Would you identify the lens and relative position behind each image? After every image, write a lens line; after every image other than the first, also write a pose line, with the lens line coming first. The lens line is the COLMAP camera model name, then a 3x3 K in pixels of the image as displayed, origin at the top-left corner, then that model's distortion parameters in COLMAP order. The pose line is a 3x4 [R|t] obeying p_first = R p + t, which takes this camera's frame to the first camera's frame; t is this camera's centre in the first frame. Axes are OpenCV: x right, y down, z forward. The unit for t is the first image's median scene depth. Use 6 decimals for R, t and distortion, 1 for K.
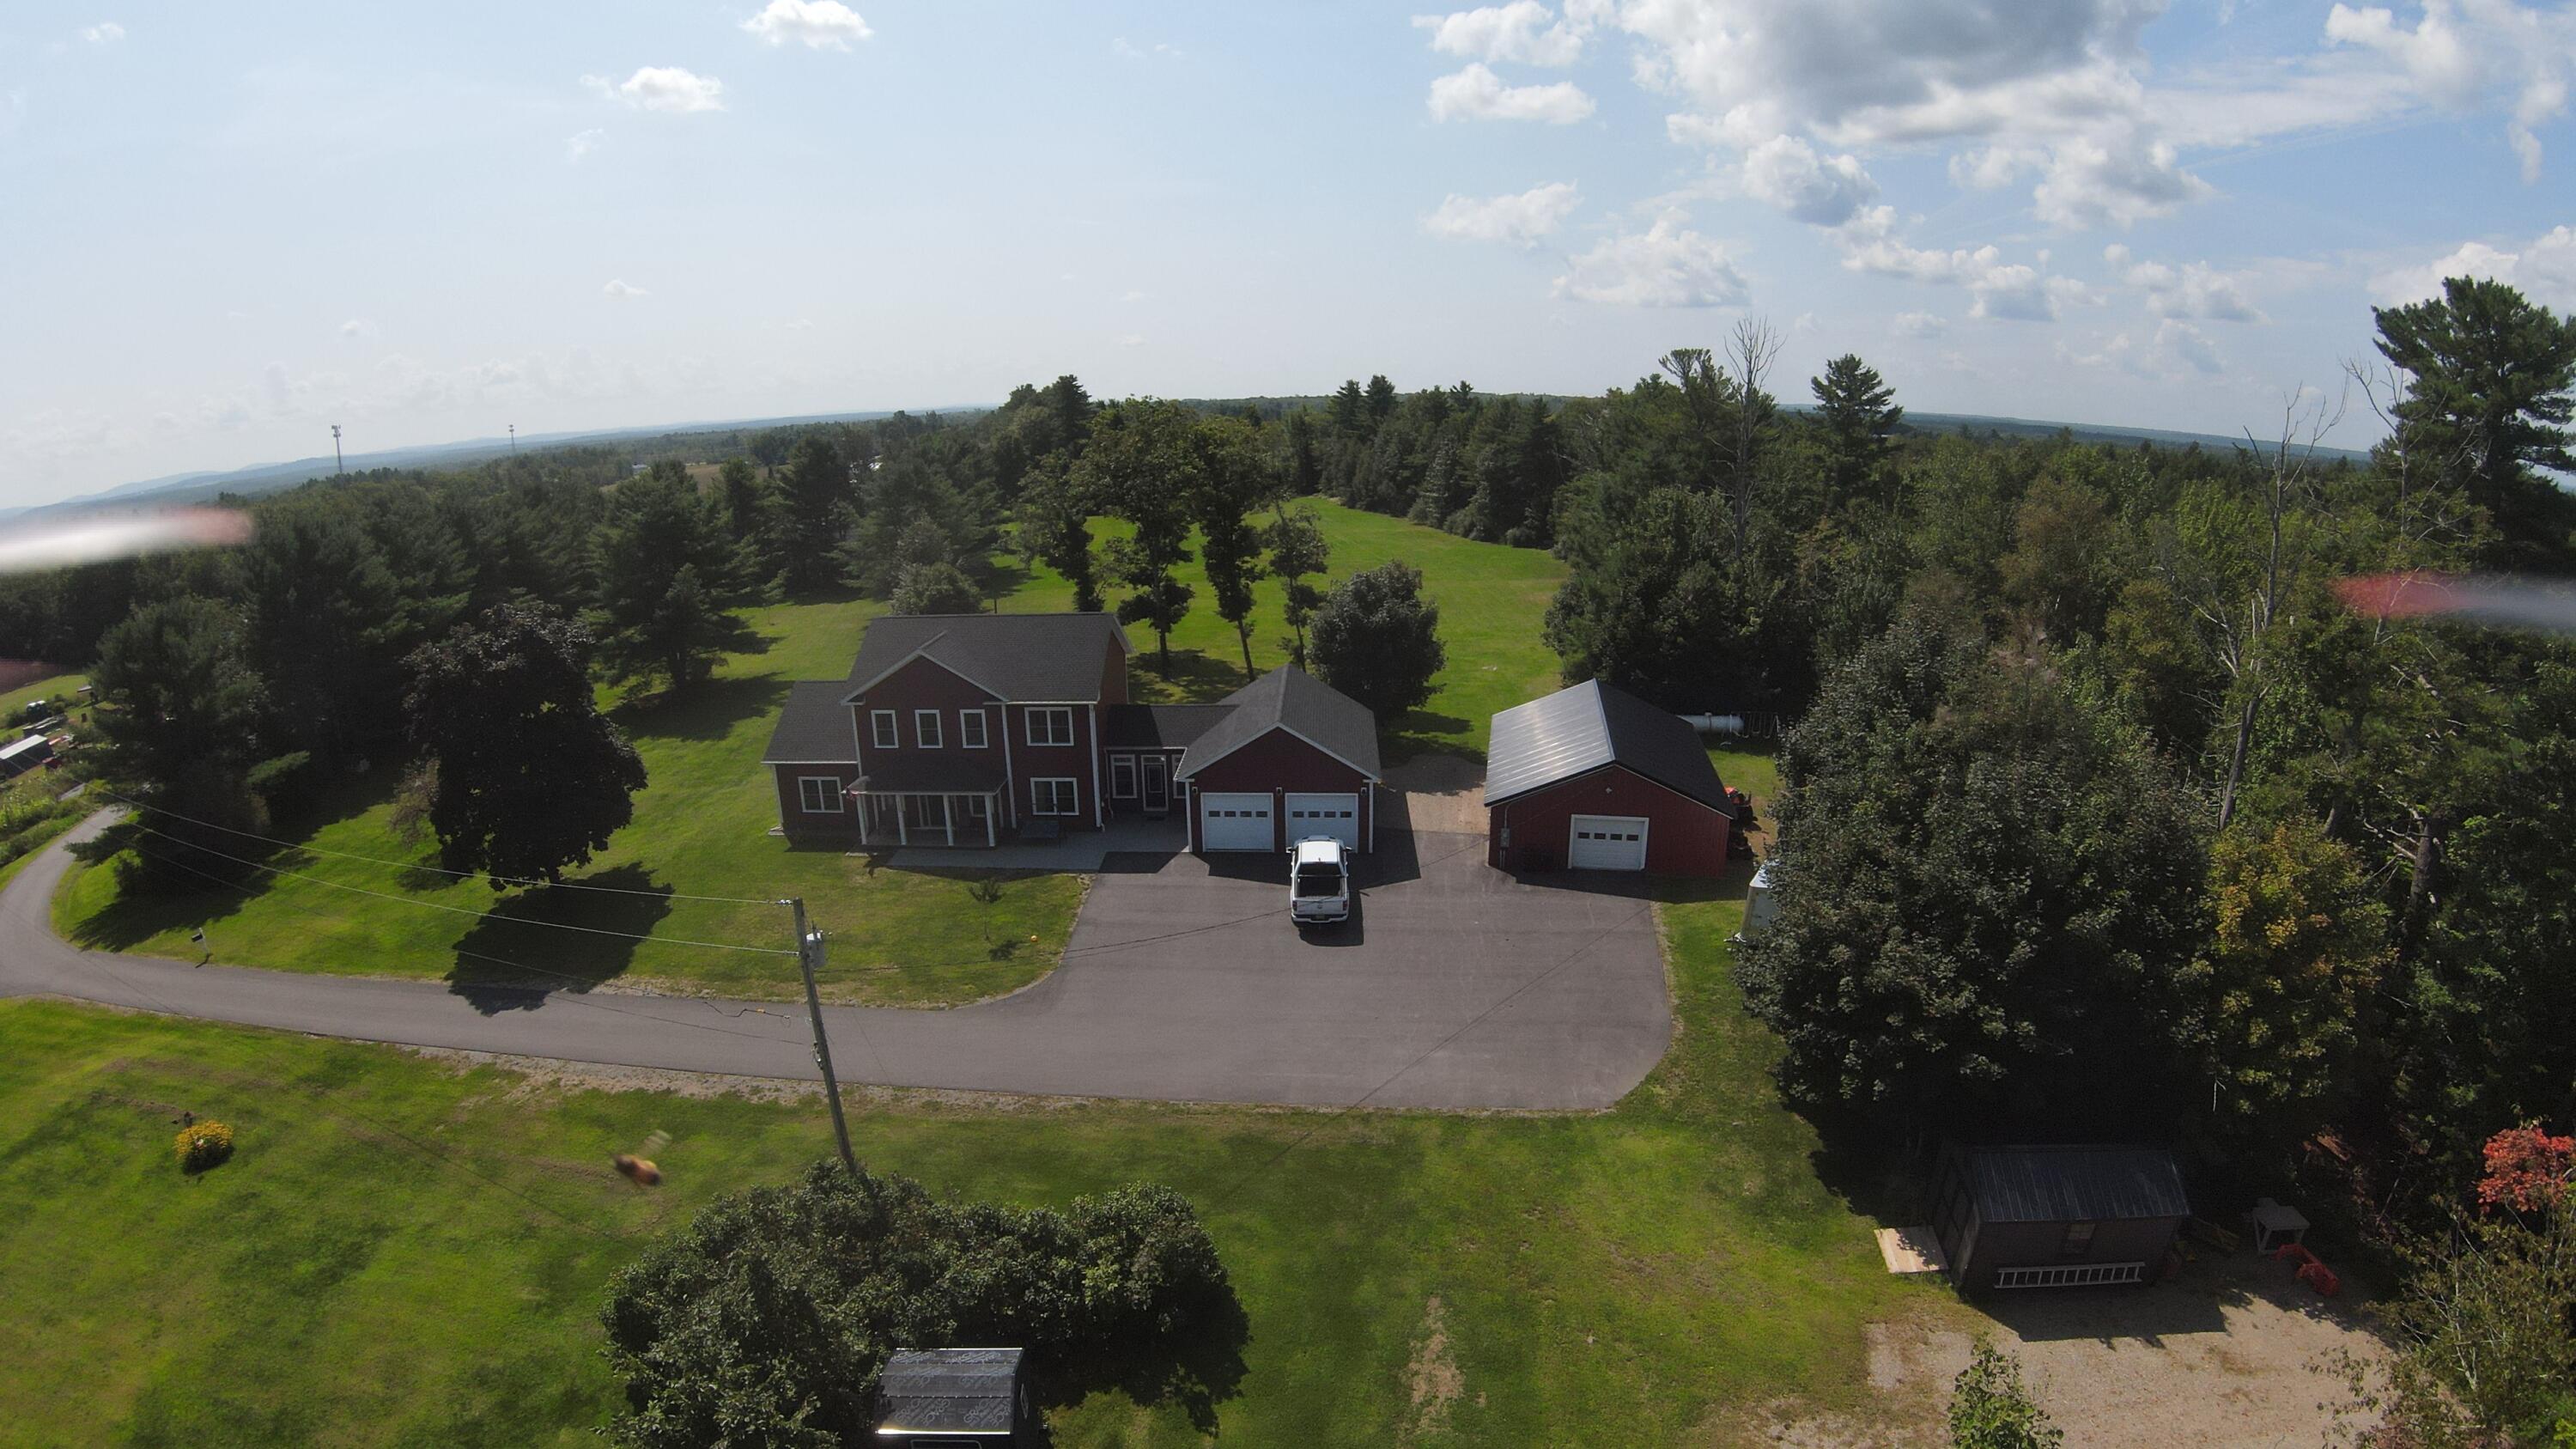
lens RADIAL K [[1149.7, 0, 1288.0], [0, 1149.7, 724.5], [0, 0, 1]] dist [-0.223142, 0.052464]
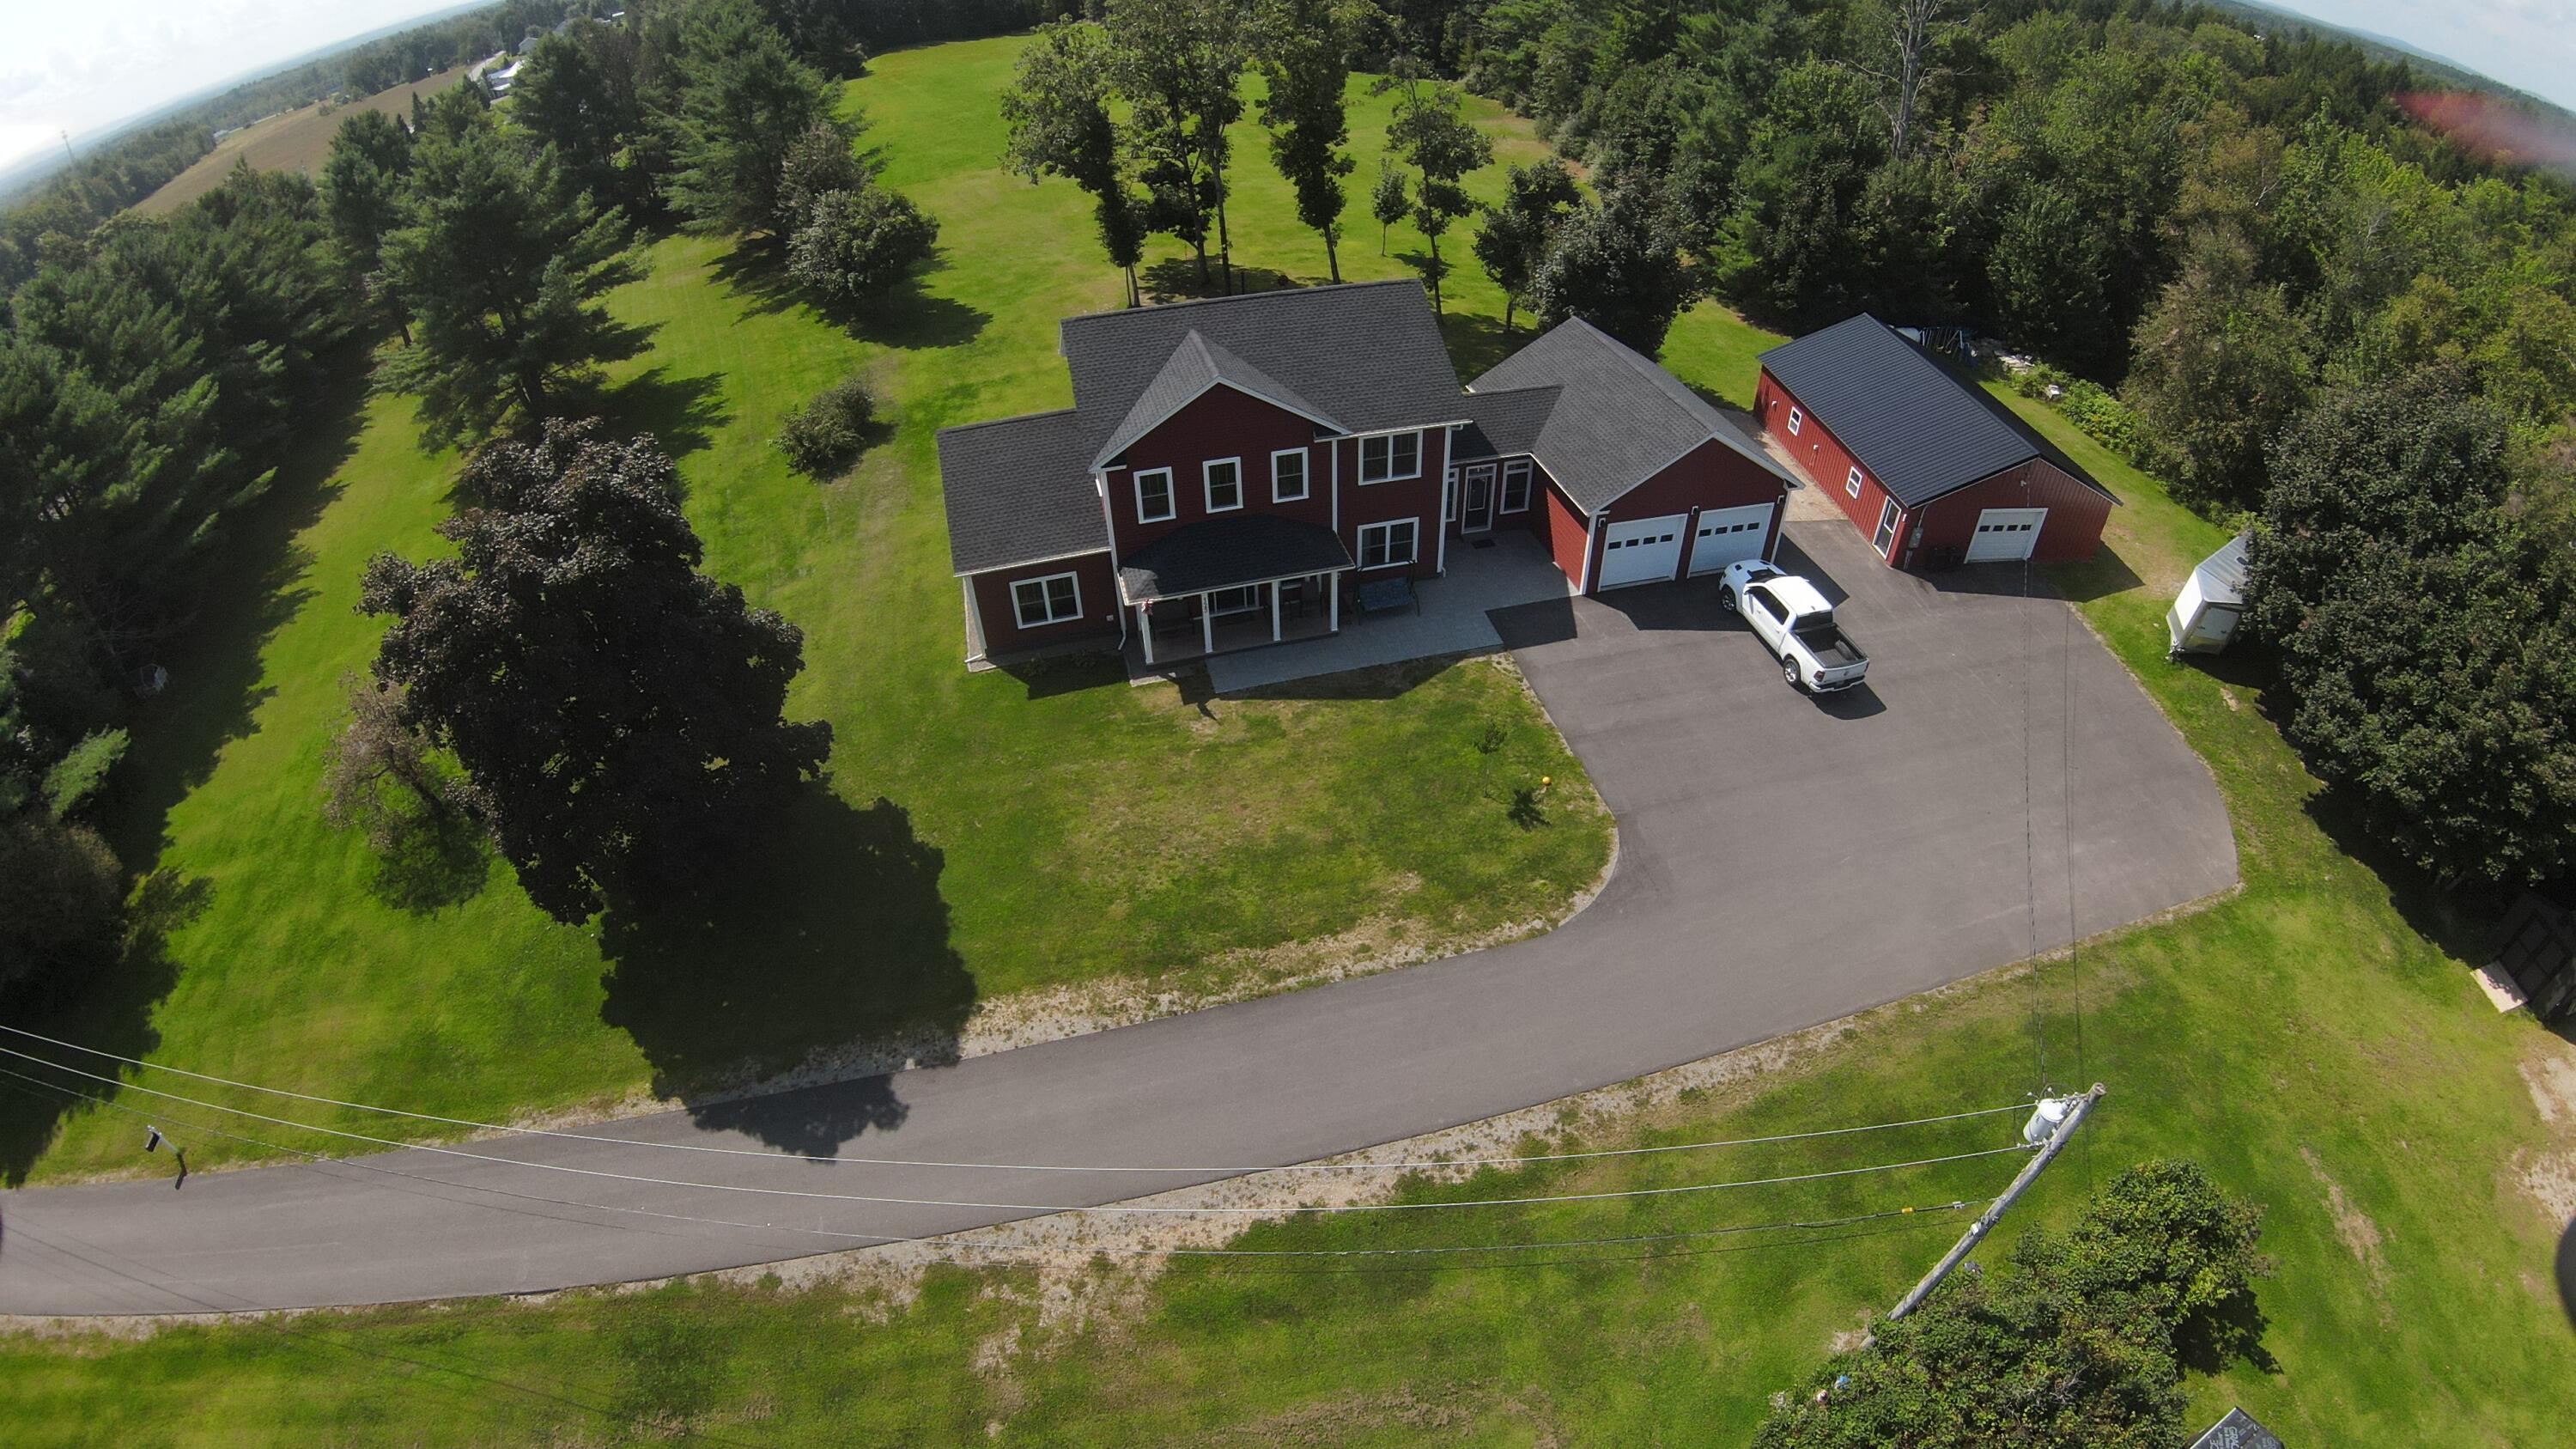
lens RADIAL K [[1149.7, 0, 1288.0], [0, 1149.7, 724.5], [0, 0, 1]] dist [-0.223142, 0.052464]
pose [[0.958210, -0.191734, 0.212300, -0.455869], [0.089755, 0.906170, 0.413278, -0.146610], [-0.271619, -0.376953, 0.885511, 0.322025]]
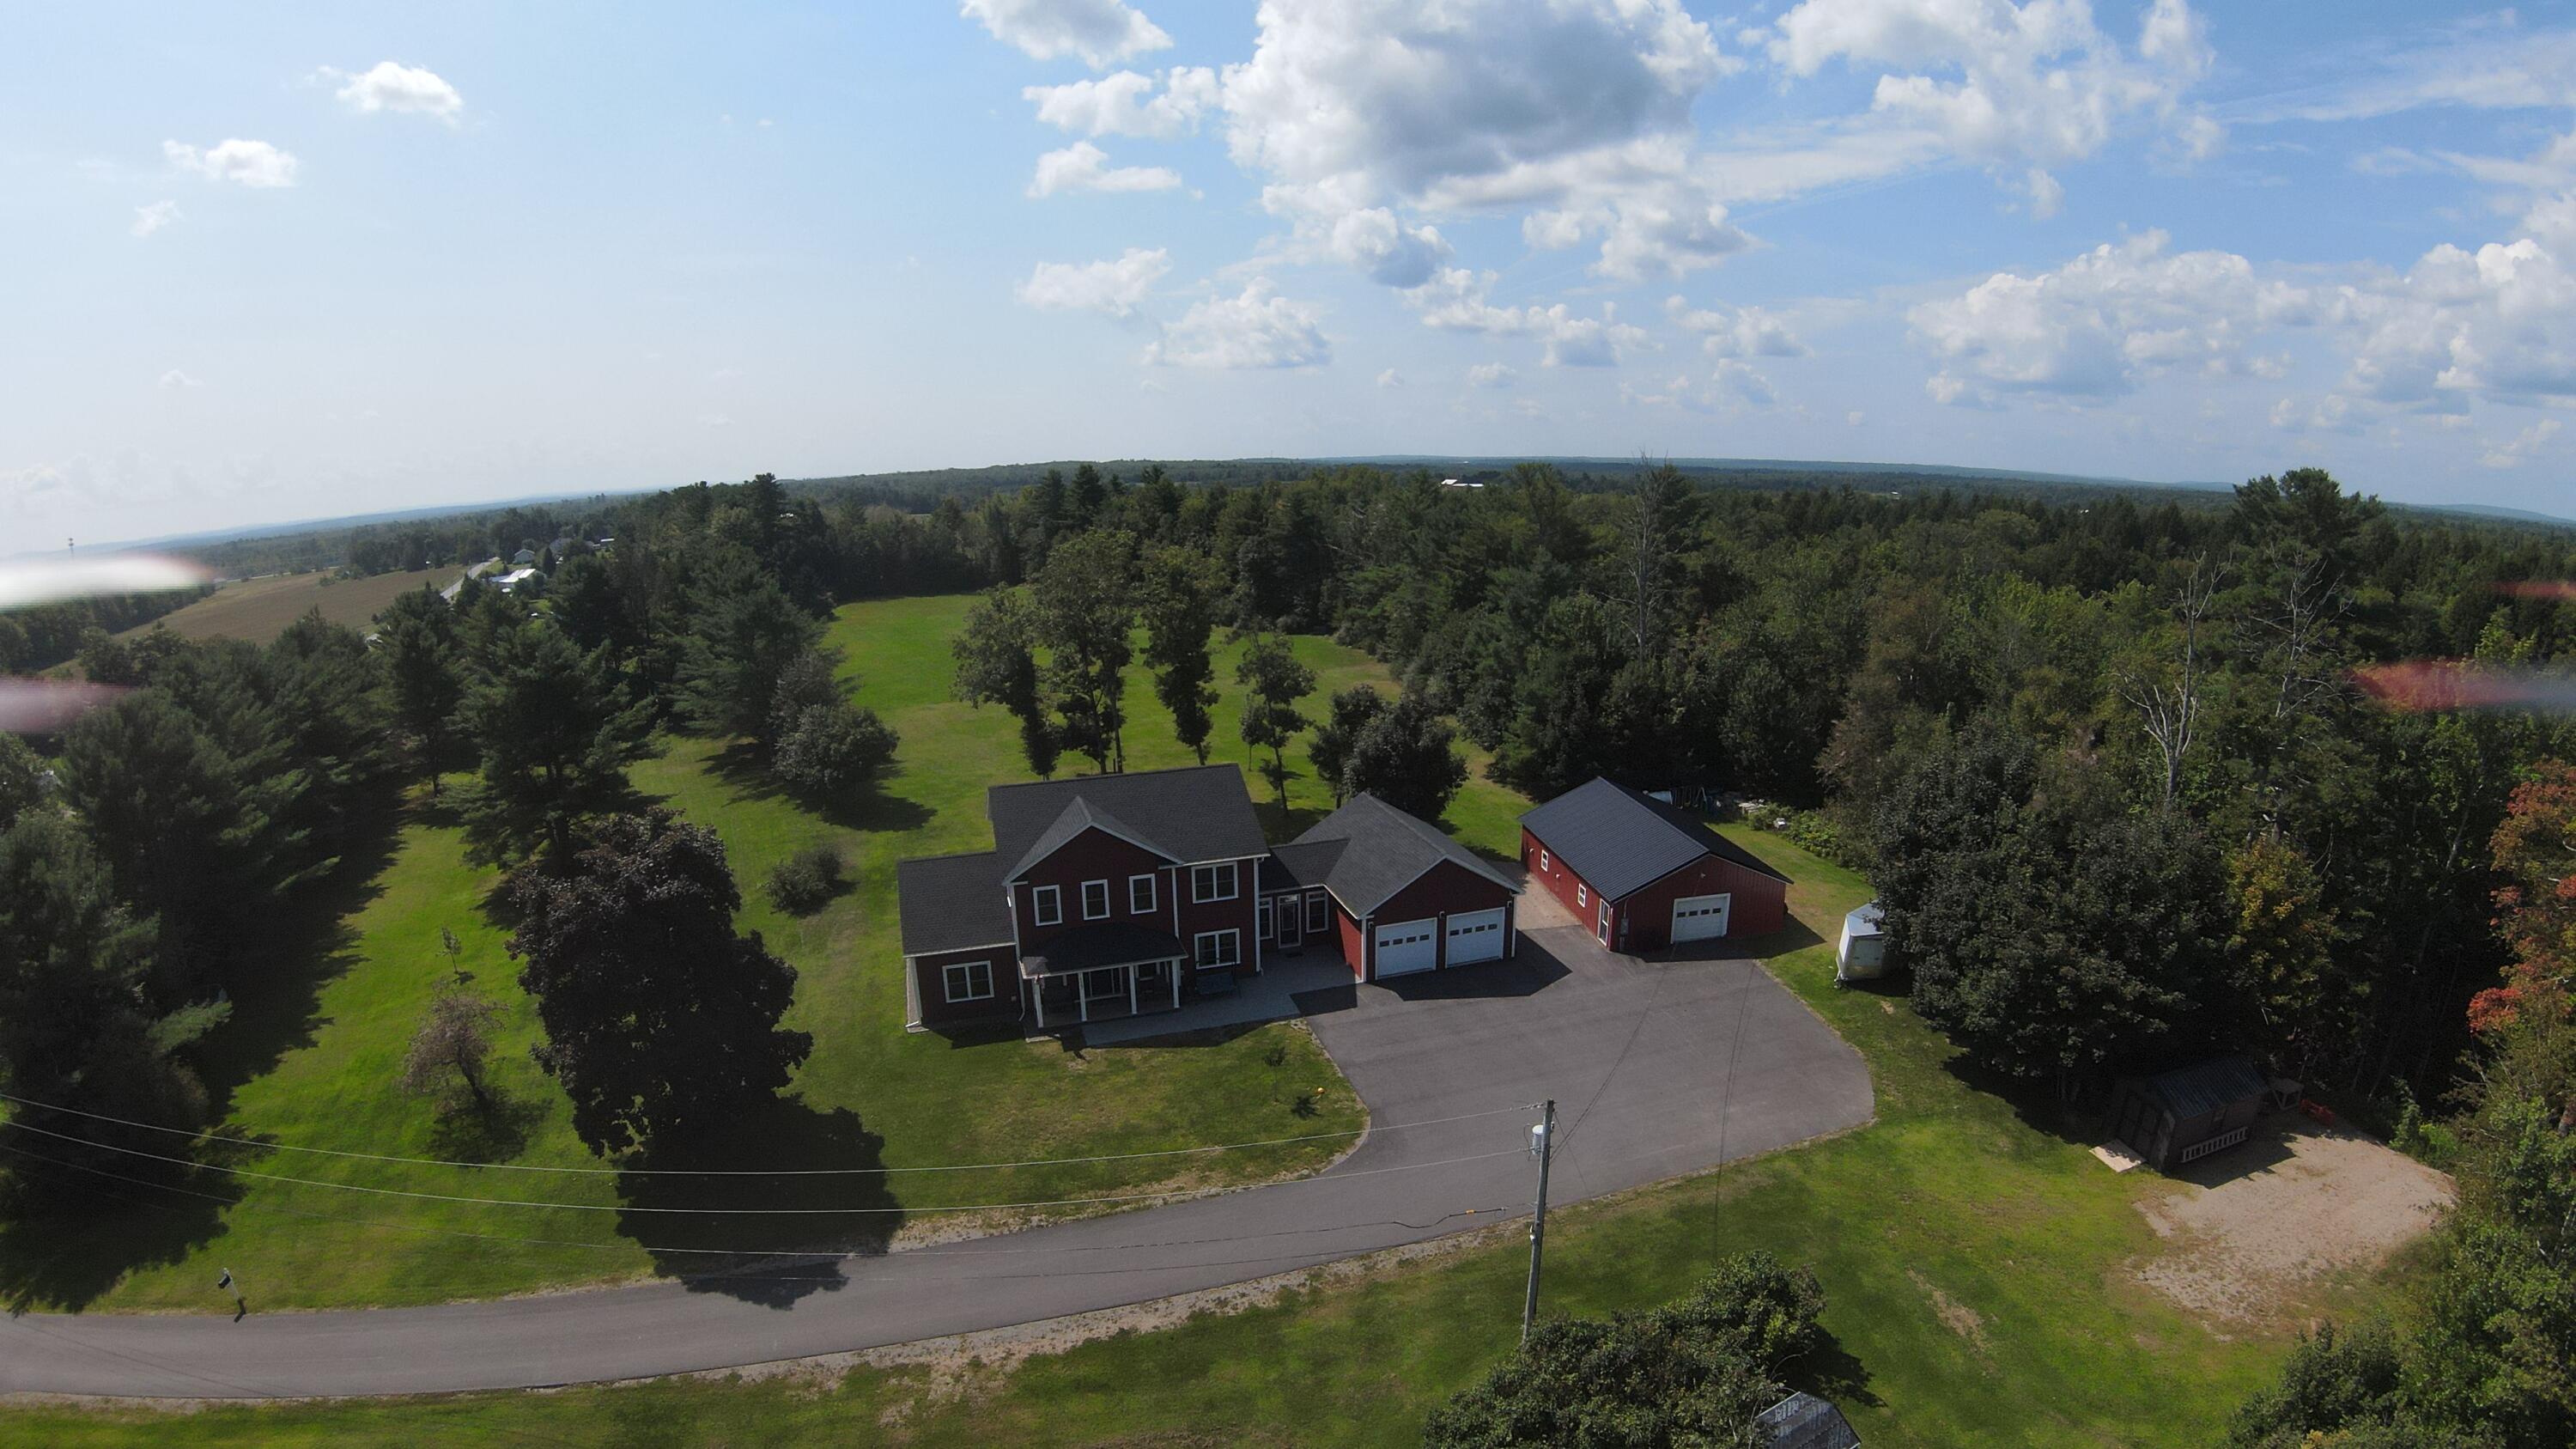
lens RADIAL K [[1149.7, 0, 1288.0], [0, 1149.7, 724.5], [0, 0, 1]] dist [-0.223142, 0.052464]
pose [[0.938900, -0.079496, 0.334883, -0.480797], [0.098171, 0.994398, -0.039183, -0.092178], [-0.329892, 0.069665, 0.941445, 0.003586]]
